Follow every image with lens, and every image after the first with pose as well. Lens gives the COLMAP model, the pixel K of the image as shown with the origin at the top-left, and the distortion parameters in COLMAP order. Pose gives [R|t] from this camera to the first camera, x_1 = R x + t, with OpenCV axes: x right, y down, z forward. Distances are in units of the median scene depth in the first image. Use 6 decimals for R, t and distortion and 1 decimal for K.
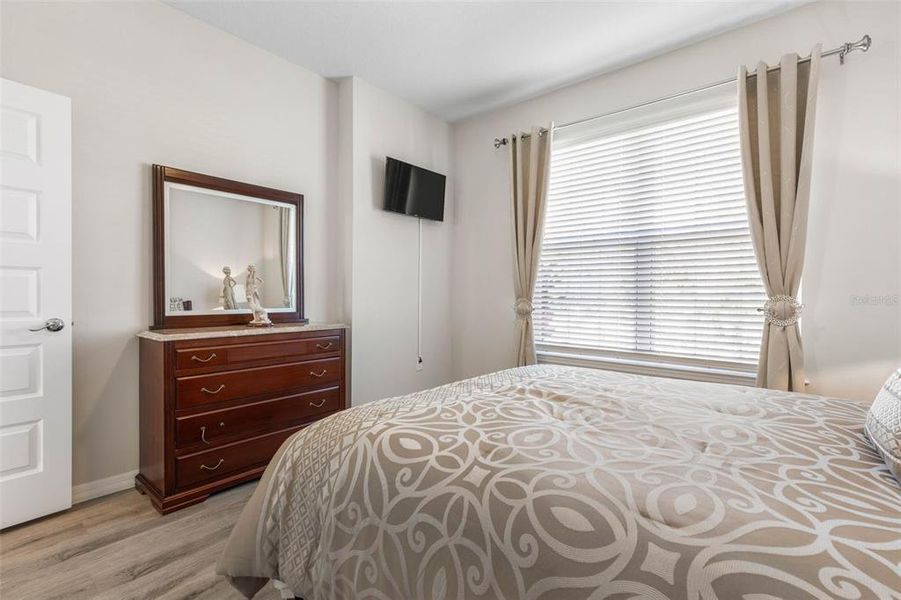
lens RADIAL K [[405.3, 0, 459.5], [0, 405.3, 299.1], [0, 0, 1]] dist [0.010465, 0.000242]
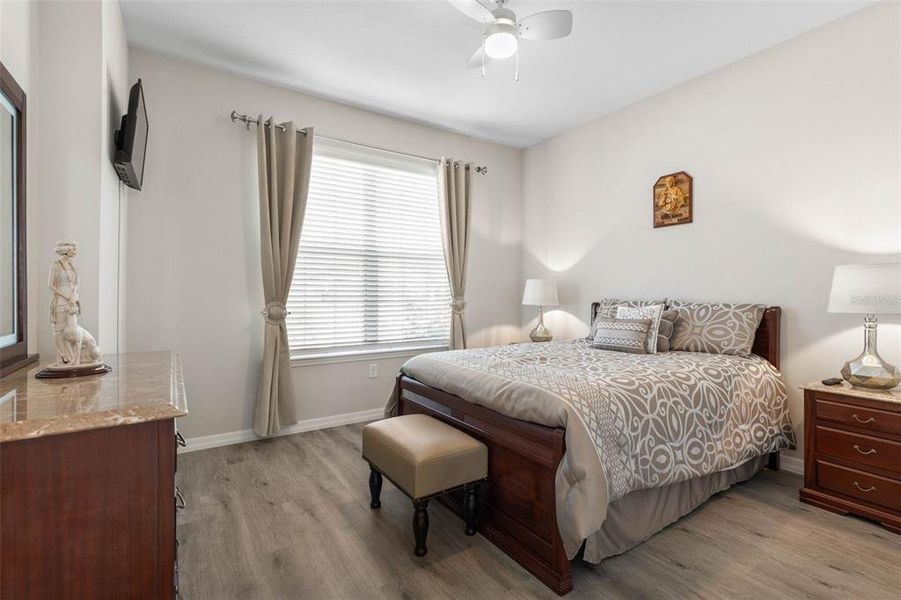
lens RADIAL K [[405.3, 0, 459.5], [0, 405.3, 299.1], [0, 0, 1]] dist [0.010465, 0.000242]
pose [[0.300918, -0.016313, 0.953510, -0.860160], [0.015059, 0.999810, 0.012353, -0.019364], [-0.953531, 0.010641, 0.301107, 0.471183]]
